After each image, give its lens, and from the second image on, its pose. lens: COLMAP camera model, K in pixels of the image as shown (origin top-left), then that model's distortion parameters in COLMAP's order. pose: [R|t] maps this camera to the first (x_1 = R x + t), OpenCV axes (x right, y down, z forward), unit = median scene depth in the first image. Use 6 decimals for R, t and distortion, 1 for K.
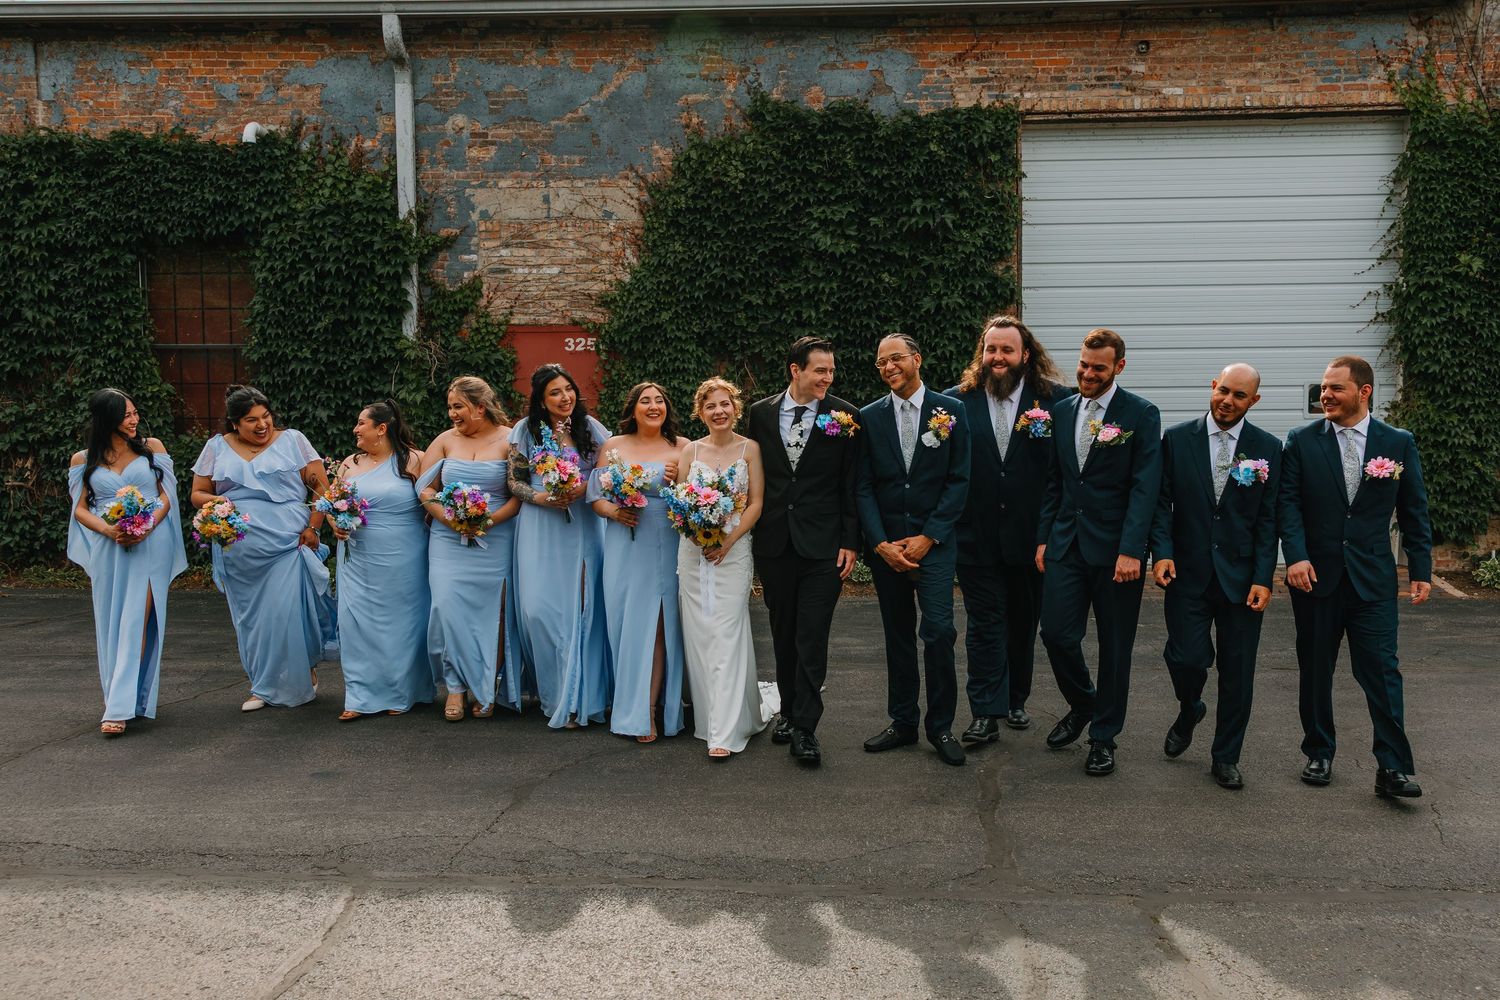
lens RADIAL K [[1283.6, 0, 794.3], [0, 1283.6, 518.9], [0, 0, 1]] dist [0.010463, -0.005072]
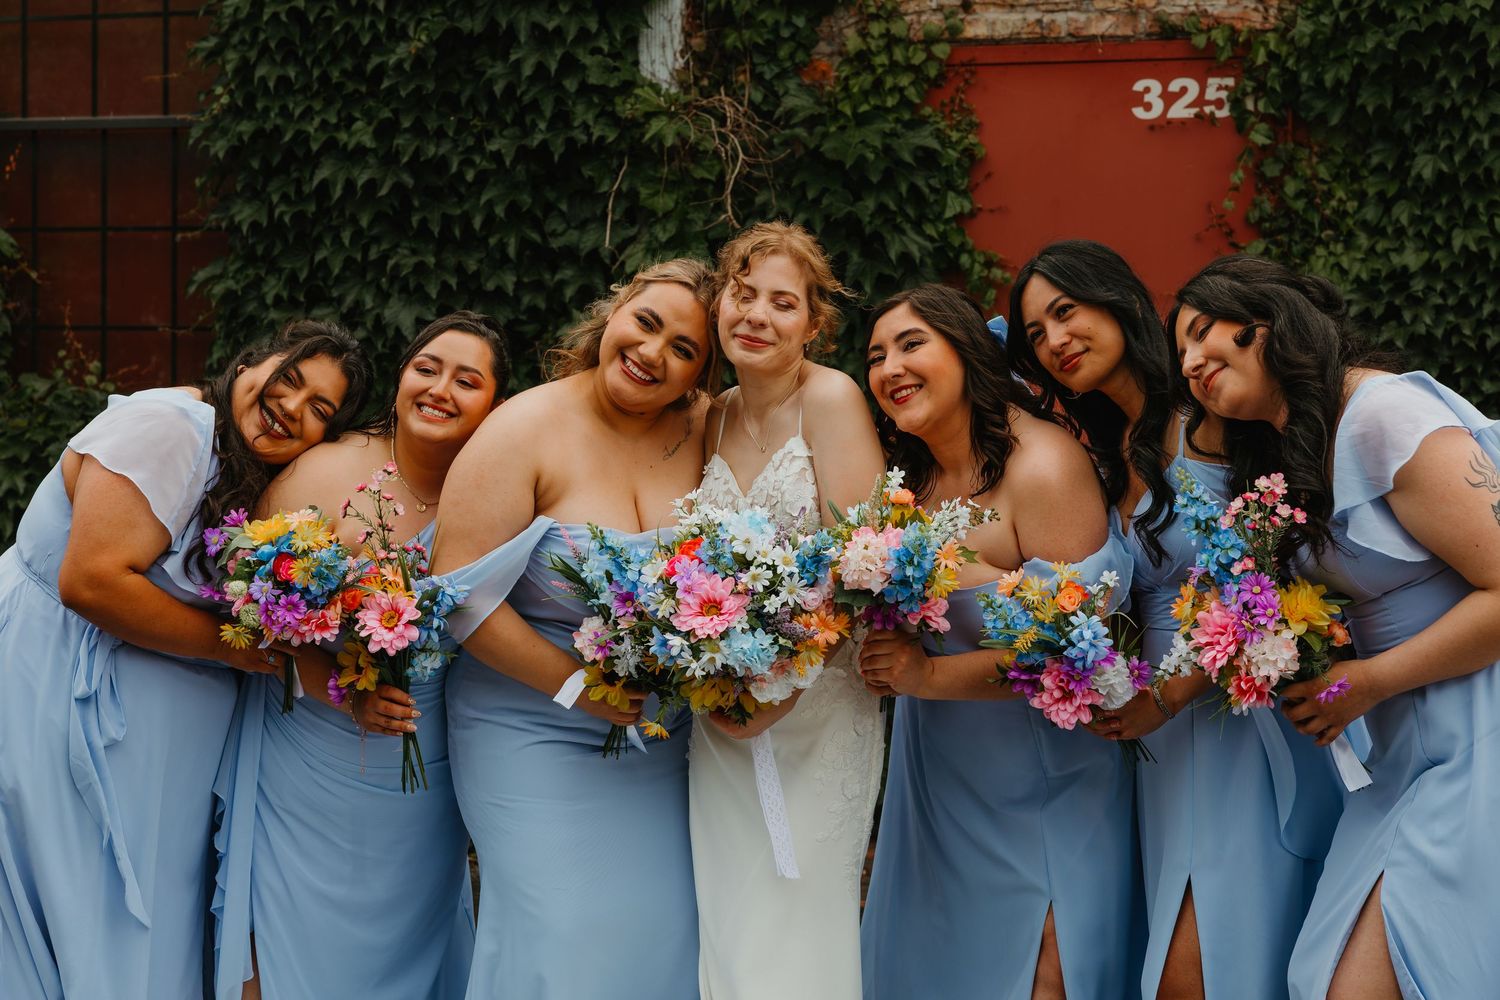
lens RADIAL K [[2521.5, 0, 717.8], [0, 2521.5, 491.8], [0, 0, 1]] dist [0.017179, -0.098051]
pose [[0.971348, 0.022335, -0.236609, -0.130433], [-0.026933, 0.999506, -0.016218, -0.027171], [0.236130, 0.022126, 0.971470, 0.381091]]
